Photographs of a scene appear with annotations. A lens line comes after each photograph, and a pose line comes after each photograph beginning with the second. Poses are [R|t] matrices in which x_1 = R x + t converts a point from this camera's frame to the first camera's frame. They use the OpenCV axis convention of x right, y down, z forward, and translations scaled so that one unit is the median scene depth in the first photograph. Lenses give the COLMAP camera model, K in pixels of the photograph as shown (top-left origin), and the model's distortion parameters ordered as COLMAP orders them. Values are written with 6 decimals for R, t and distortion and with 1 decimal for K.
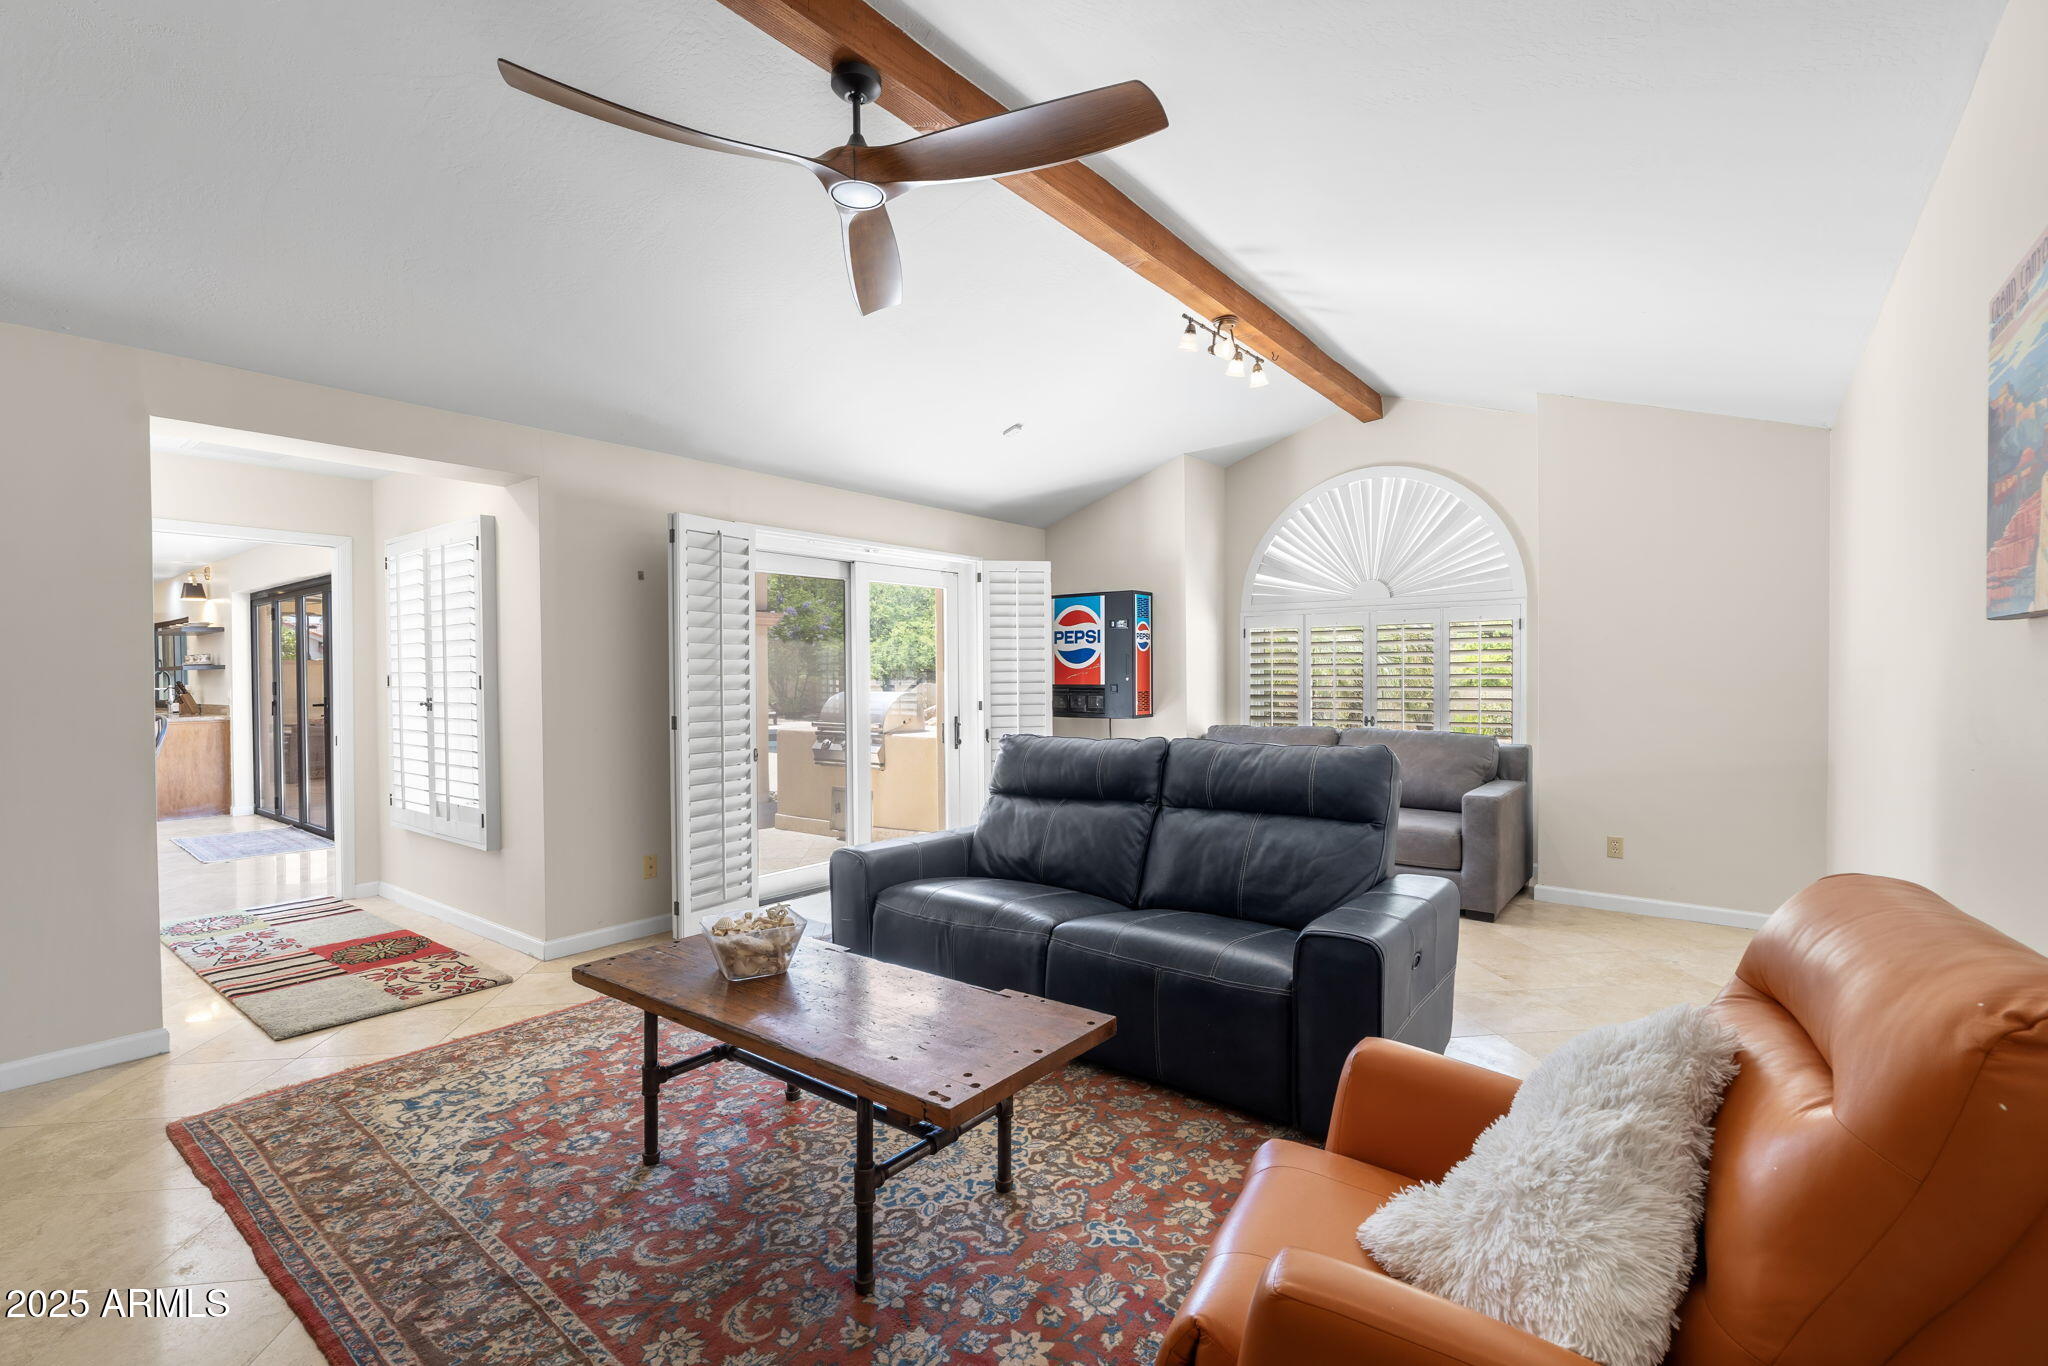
lens RADIAL K [[918.9, 0, 1024.0], [0, 918.9, 679.8], [0, 0, 1]] dist [0.000460, 0.000106]
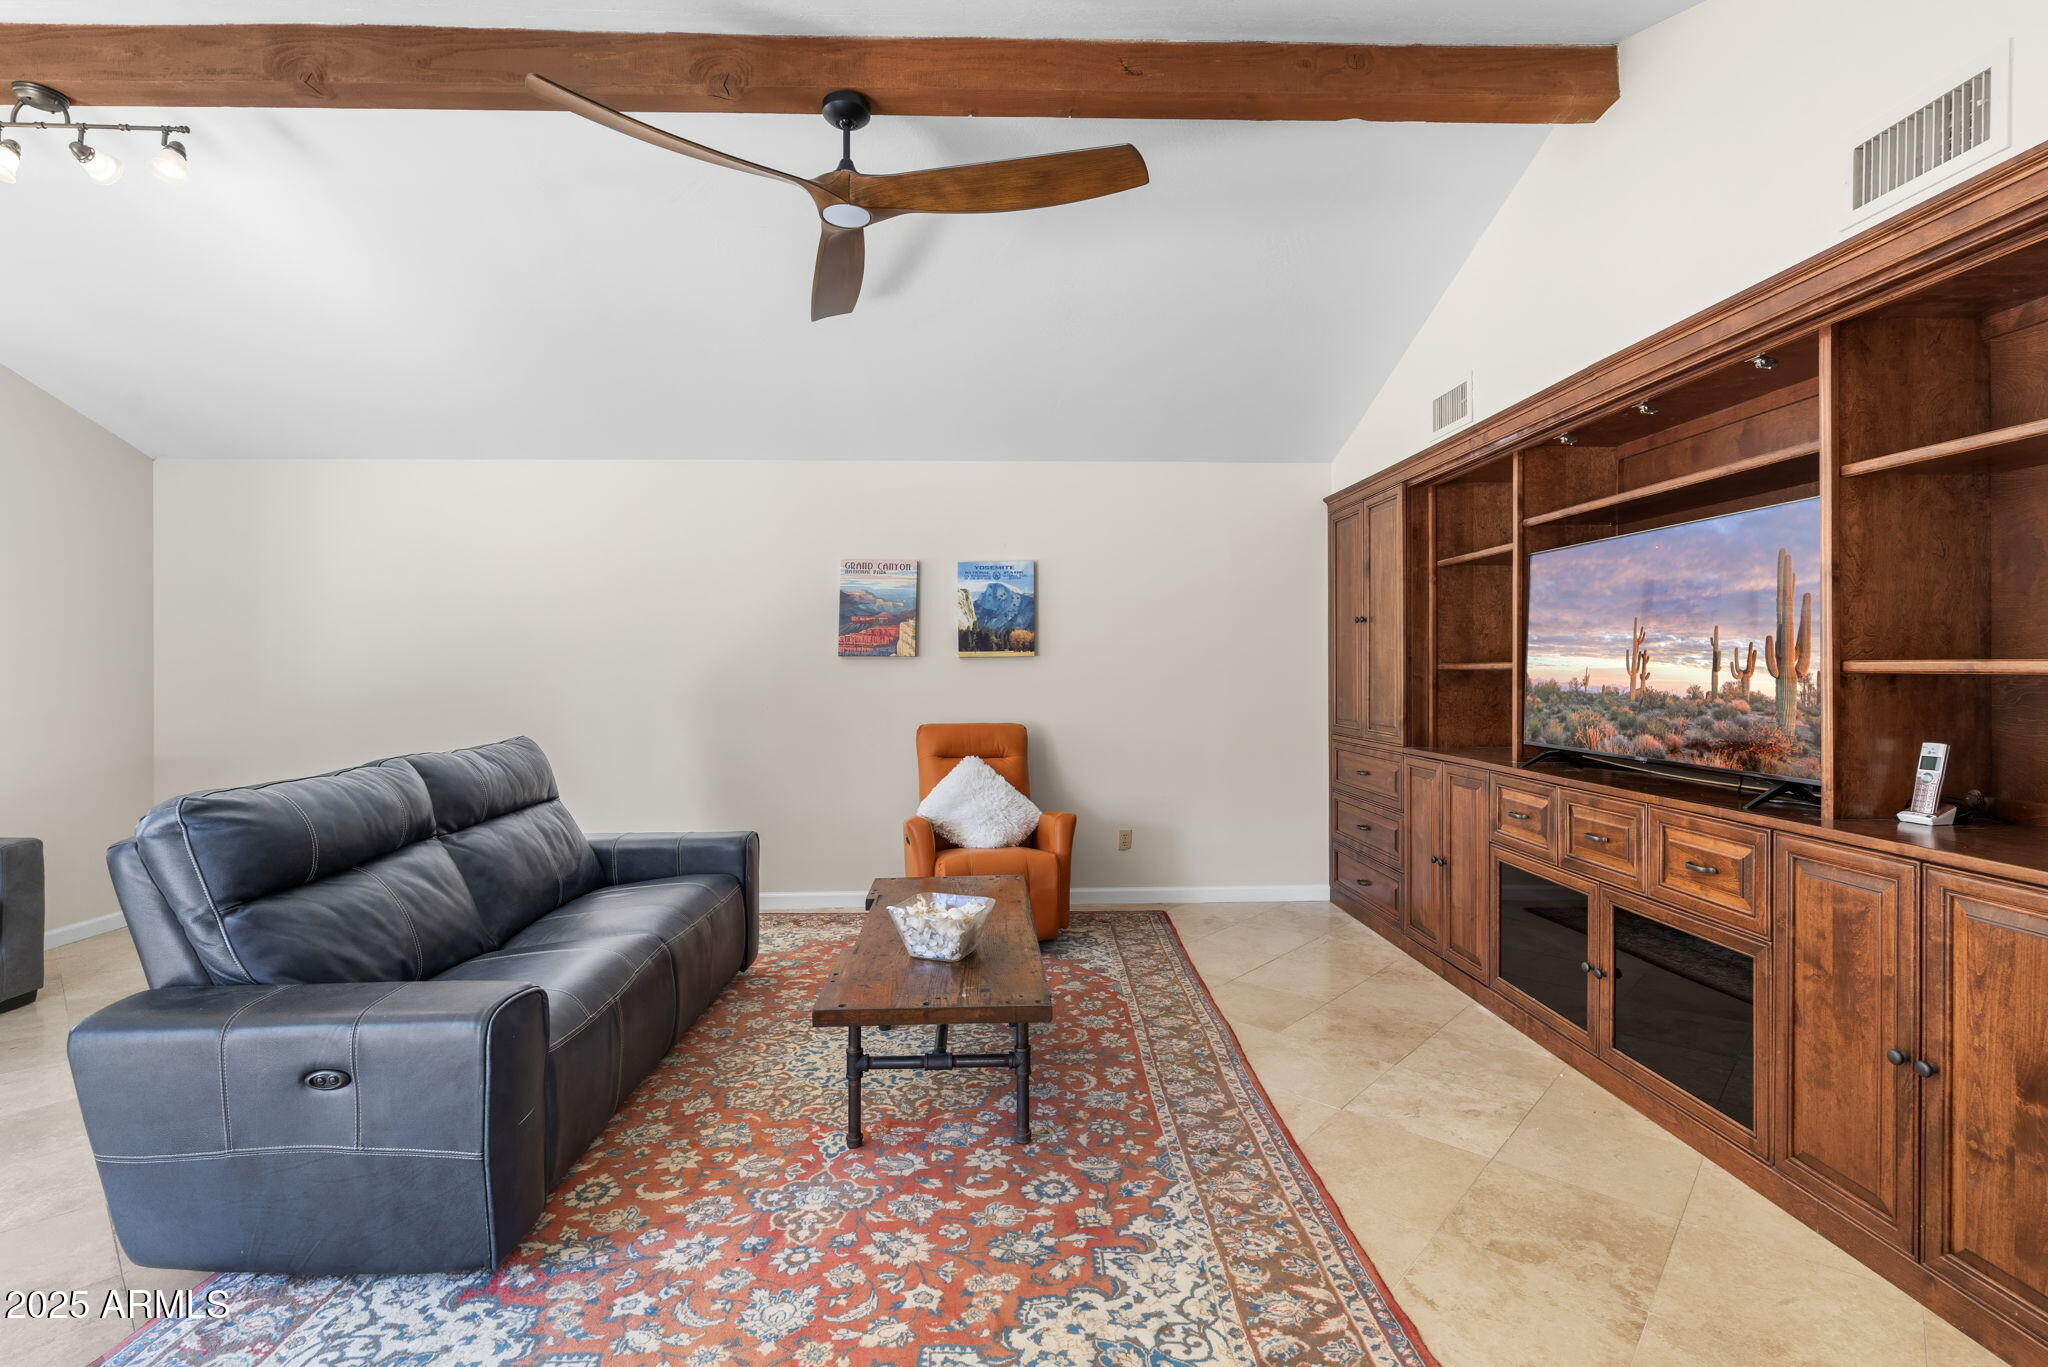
lens RADIAL K [[918.9, 0, 1027.6], [0, 918.9, 675.7], [0, 0, 1]] dist [0.000460, 0.000106]
pose [[-0.646609, 0.004709, 0.762807, -1.213106], [0.016564, 0.999832, 0.007868, -0.007873], [-0.762642, 0.017723, -0.646578, 1.673264]]
